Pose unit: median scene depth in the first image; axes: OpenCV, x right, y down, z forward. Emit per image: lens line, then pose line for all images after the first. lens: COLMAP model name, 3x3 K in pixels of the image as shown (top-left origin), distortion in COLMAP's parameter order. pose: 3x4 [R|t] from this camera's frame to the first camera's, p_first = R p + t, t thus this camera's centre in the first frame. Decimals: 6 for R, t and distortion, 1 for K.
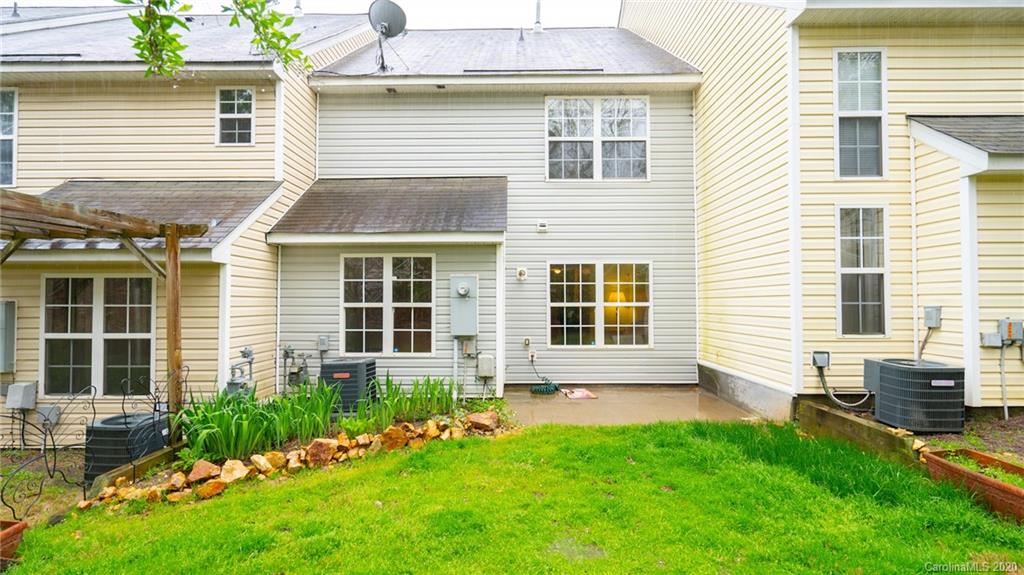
lens RADIAL K [[461.9, 0, 512.3], [0, 461.9, 289.9], [0, 0, 1]] dist [-0.004405, 0.002249]
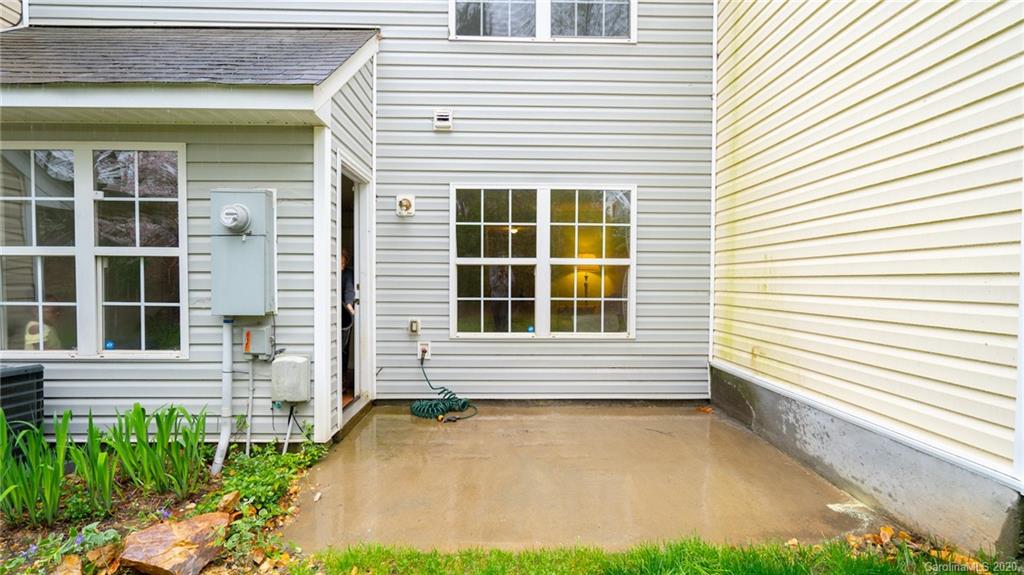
lens RADIAL K [[461.9, 0, 508.2], [0, 461.9, 289.4], [0, 0, 1]] dist [-0.004405, 0.002249]
pose [[0.999653, 0.006925, 0.025435, 0.132185], [-0.008194, 0.998708, 0.050159, 0.037800], [-0.025055, -0.050350, 0.998417, 0.432518]]
